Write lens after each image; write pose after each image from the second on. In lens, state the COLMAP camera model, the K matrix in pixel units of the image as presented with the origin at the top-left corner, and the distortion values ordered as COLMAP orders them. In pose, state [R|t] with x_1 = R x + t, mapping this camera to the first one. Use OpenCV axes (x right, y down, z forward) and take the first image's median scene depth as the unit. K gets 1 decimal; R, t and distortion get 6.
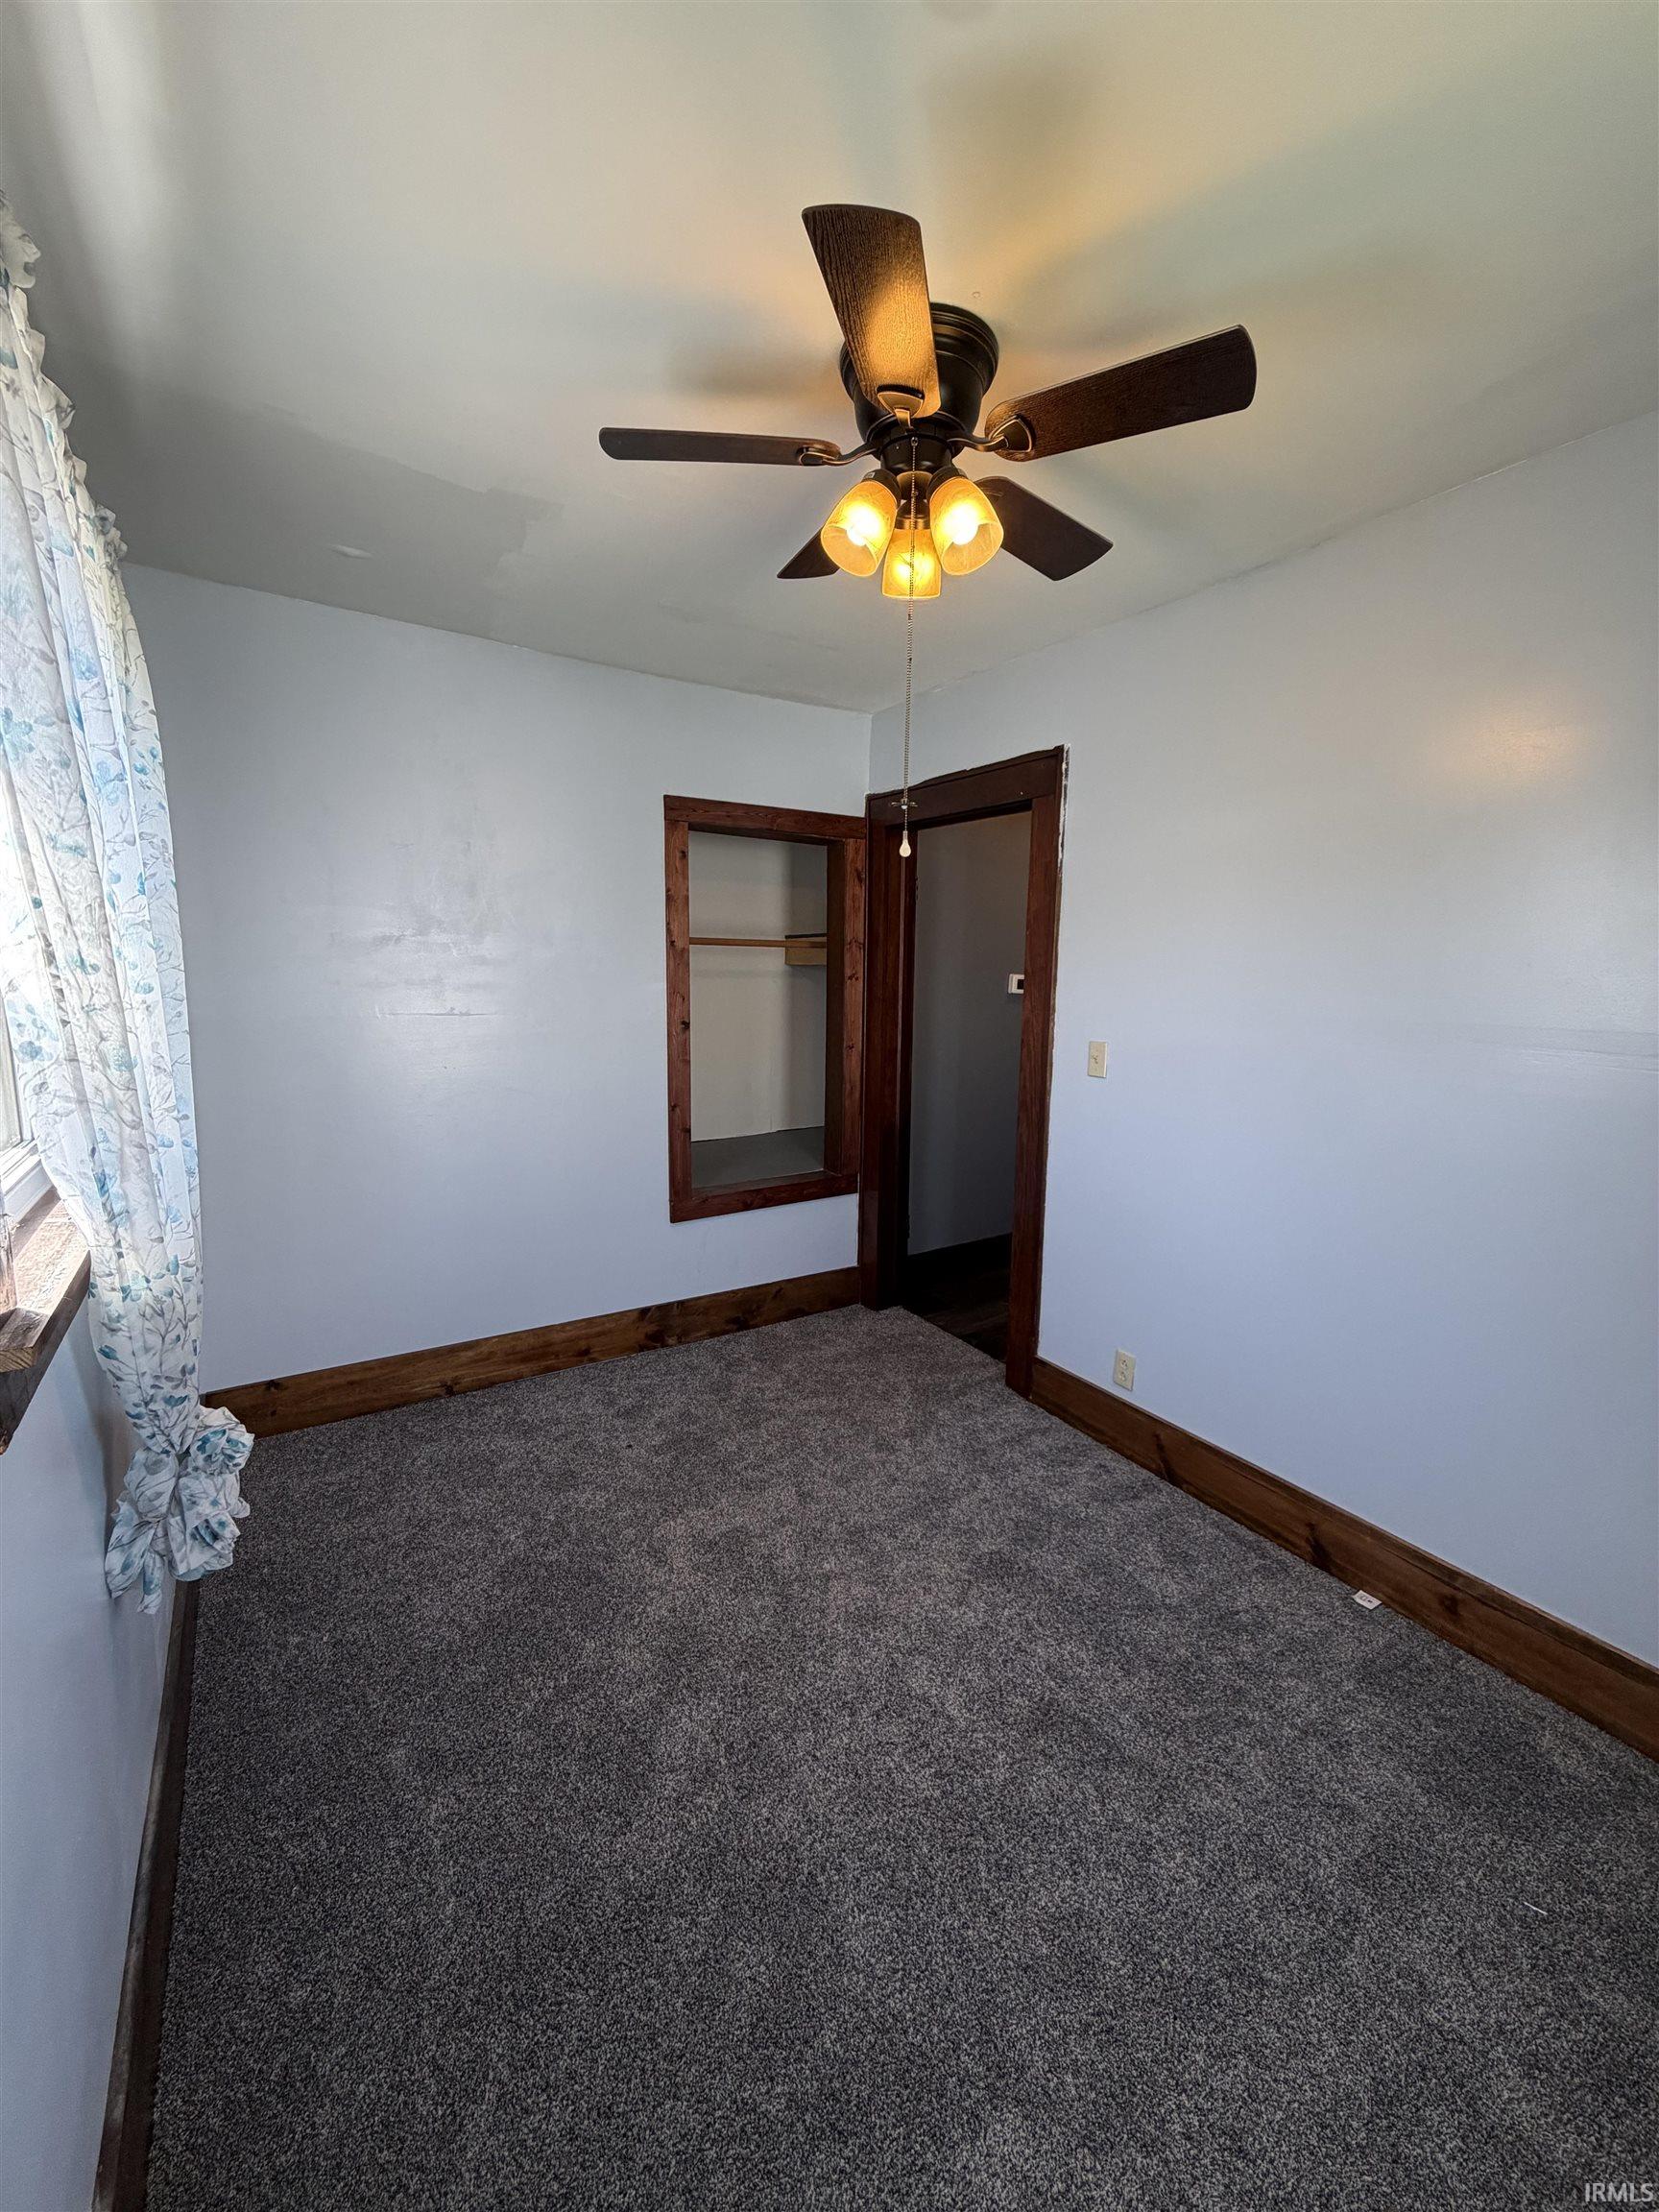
lens RADIAL K [[882.9, 0, 826.0], [0, 882.9, 1101.6], [0, 0, 1]] dist [0.001177, -0.000092]
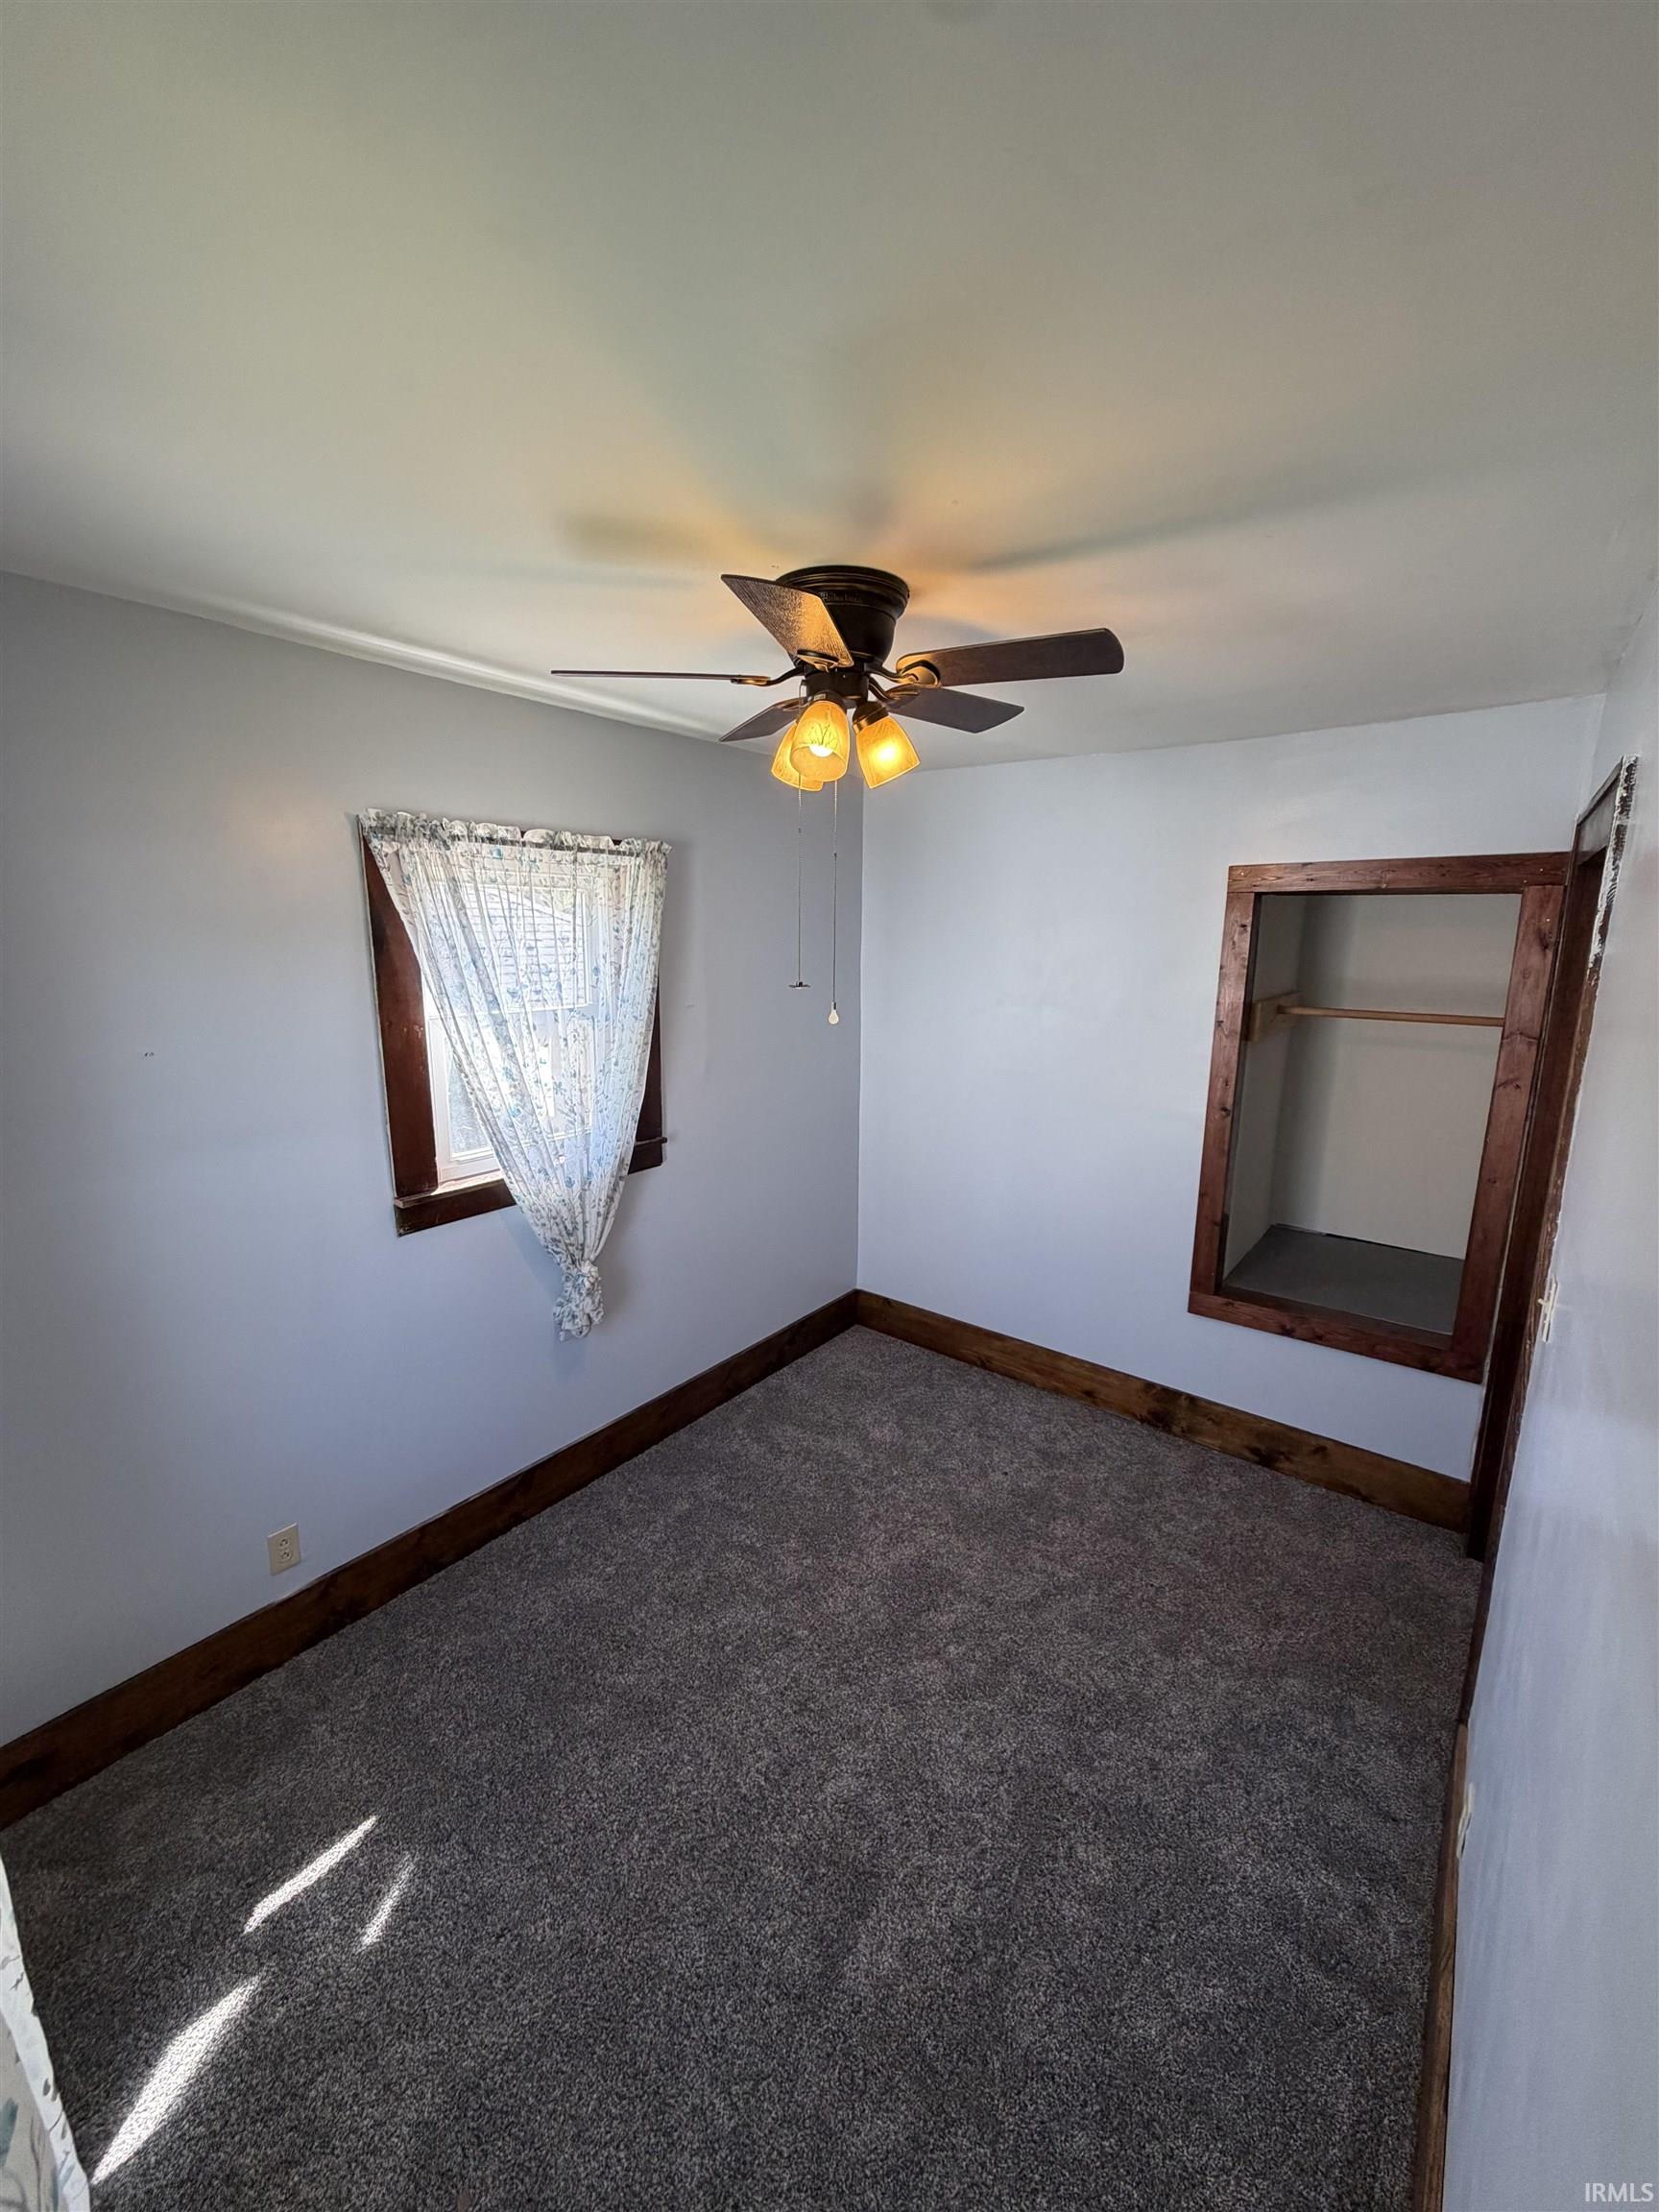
lens RADIAL K [[882.9, 0, 835.0], [0, 882.9, 1094.0], [0, 0, 1]] dist [0.001177, -0.000092]
pose [[0.341495, 0.162382, -0.925750, 0.605059], [-0.146017, 0.982170, 0.118415, -0.169455], [0.928472, 0.094737, 0.359117, 0.314991]]
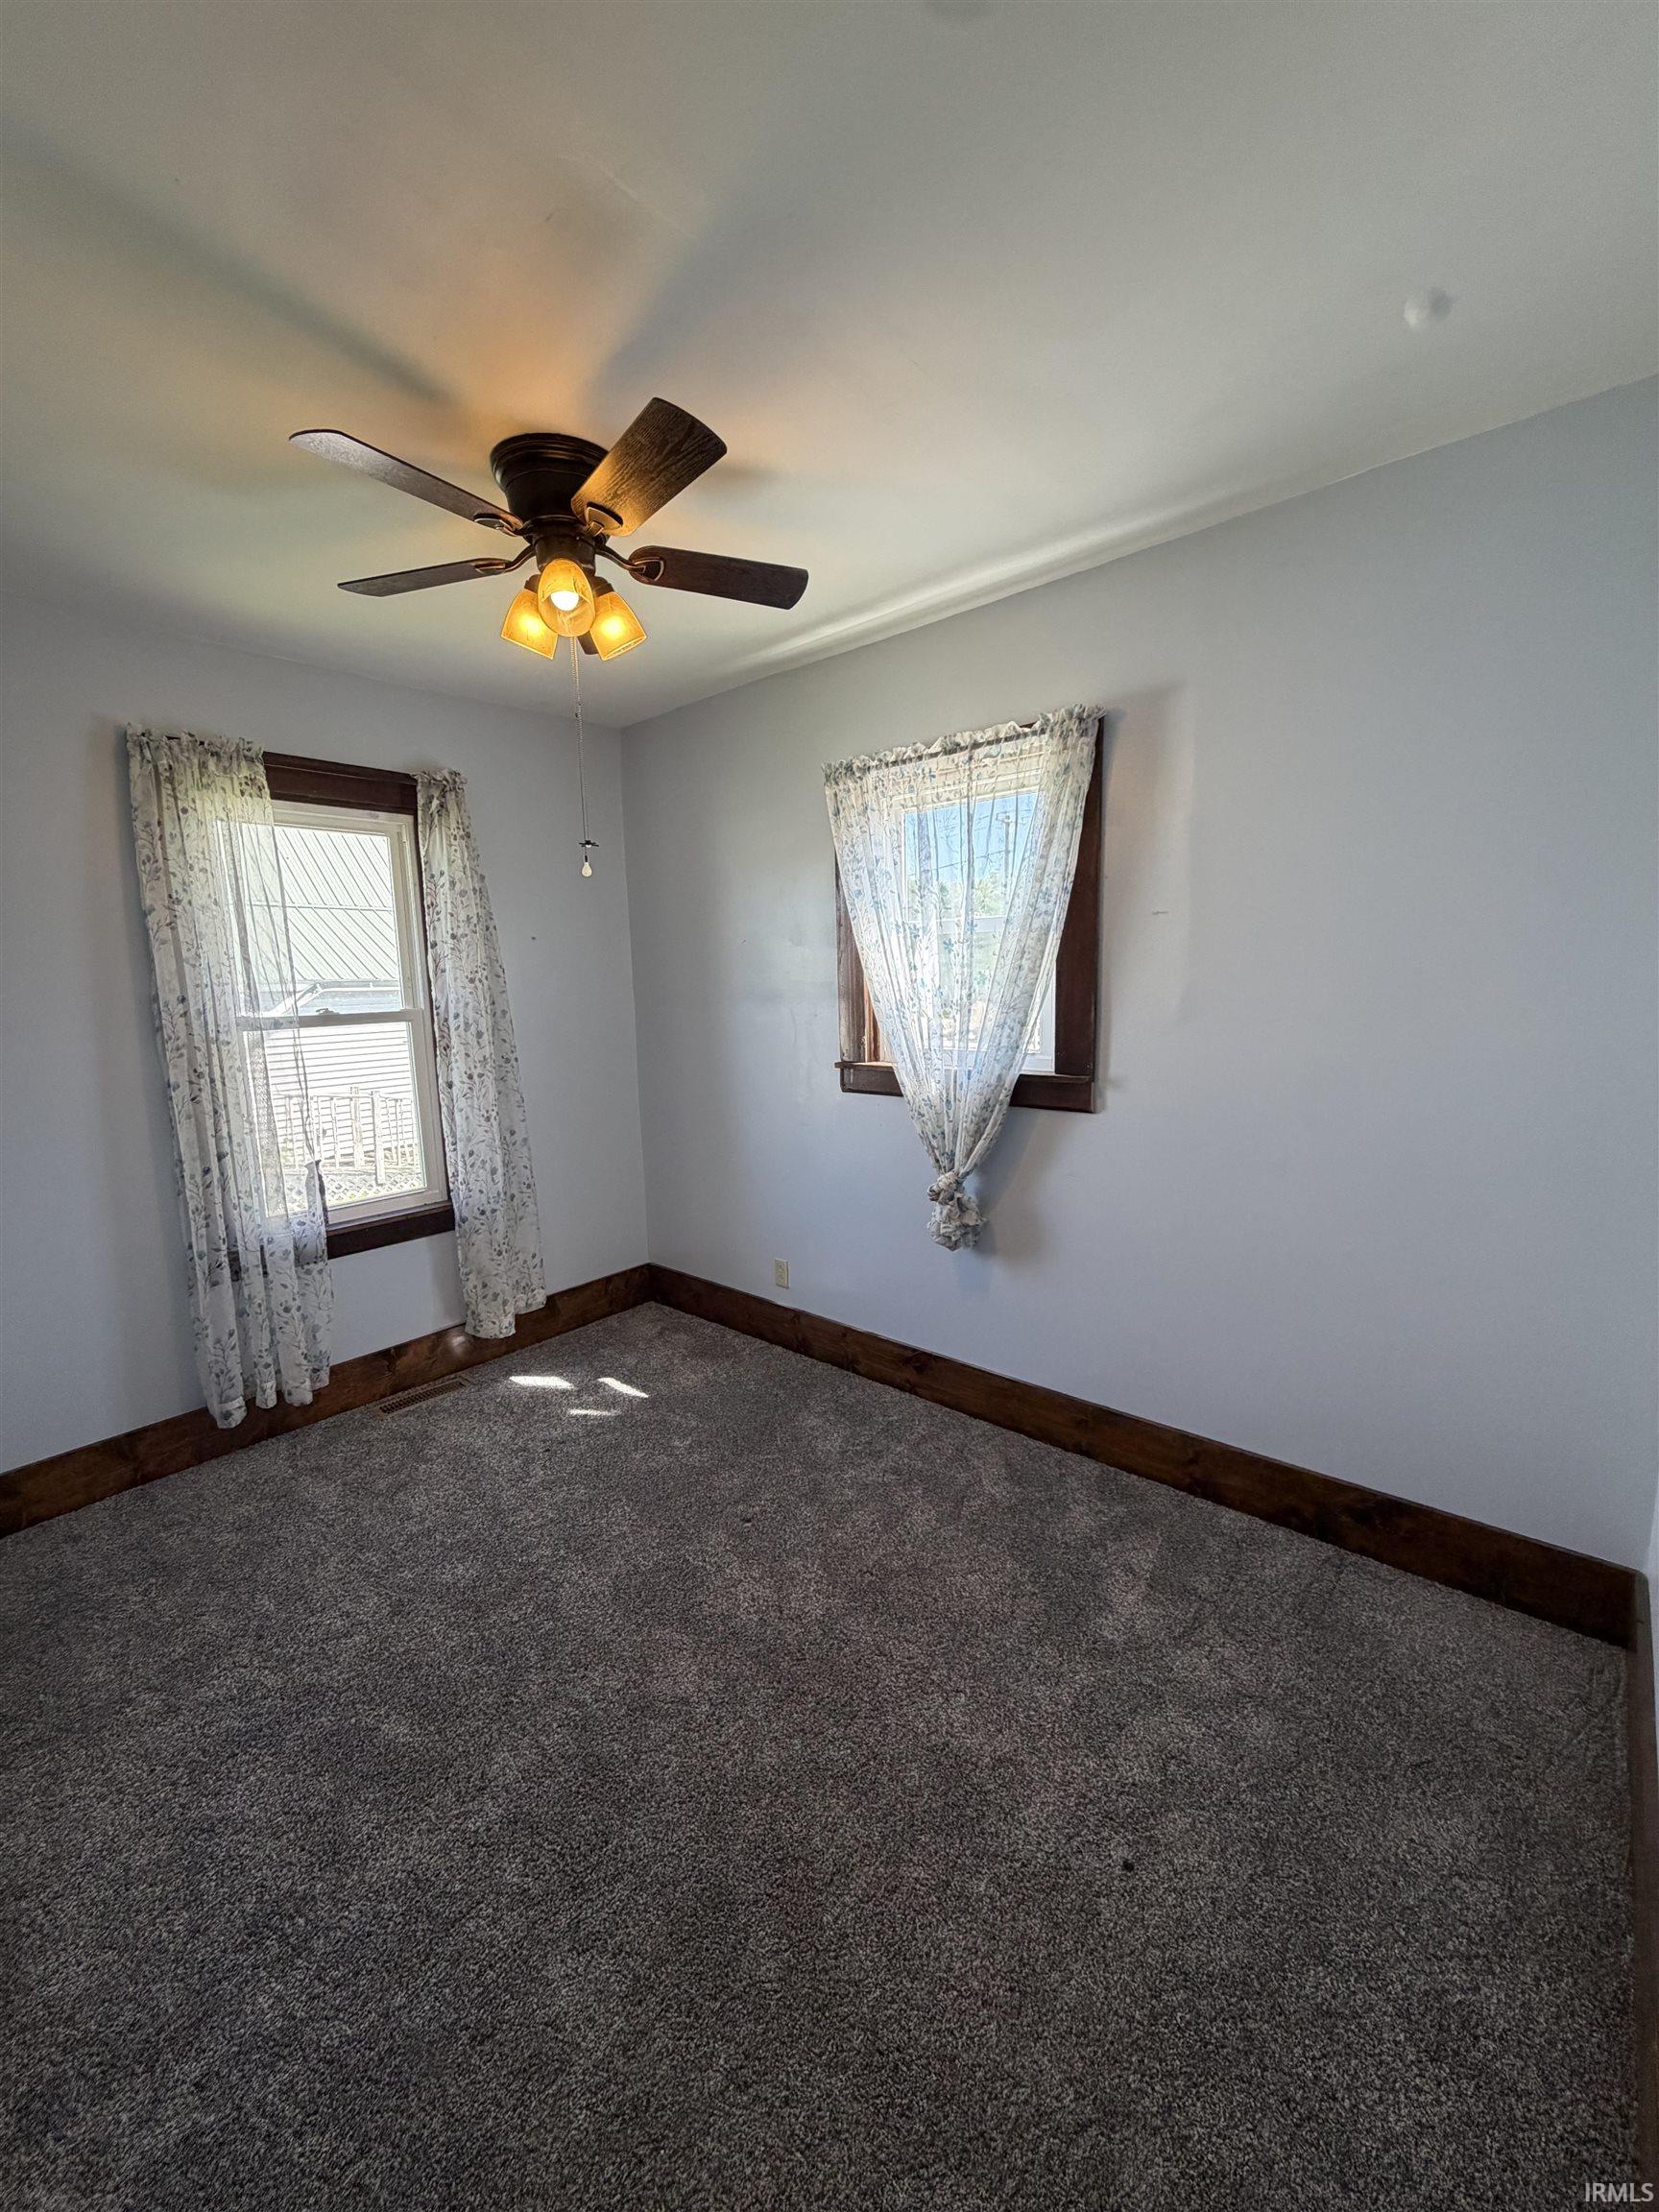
lens RADIAL K [[882.9, 0, 837.5], [0, 882.9, 1095.3], [0, 0, 1]] dist [0.001177, -0.000092]
pose [[-0.964013, 0.049448, -0.261216, 0.054998], [-0.023182, 0.963173, 0.267880, -0.167641], [0.264843, 0.264295, -0.927365, 1.180439]]
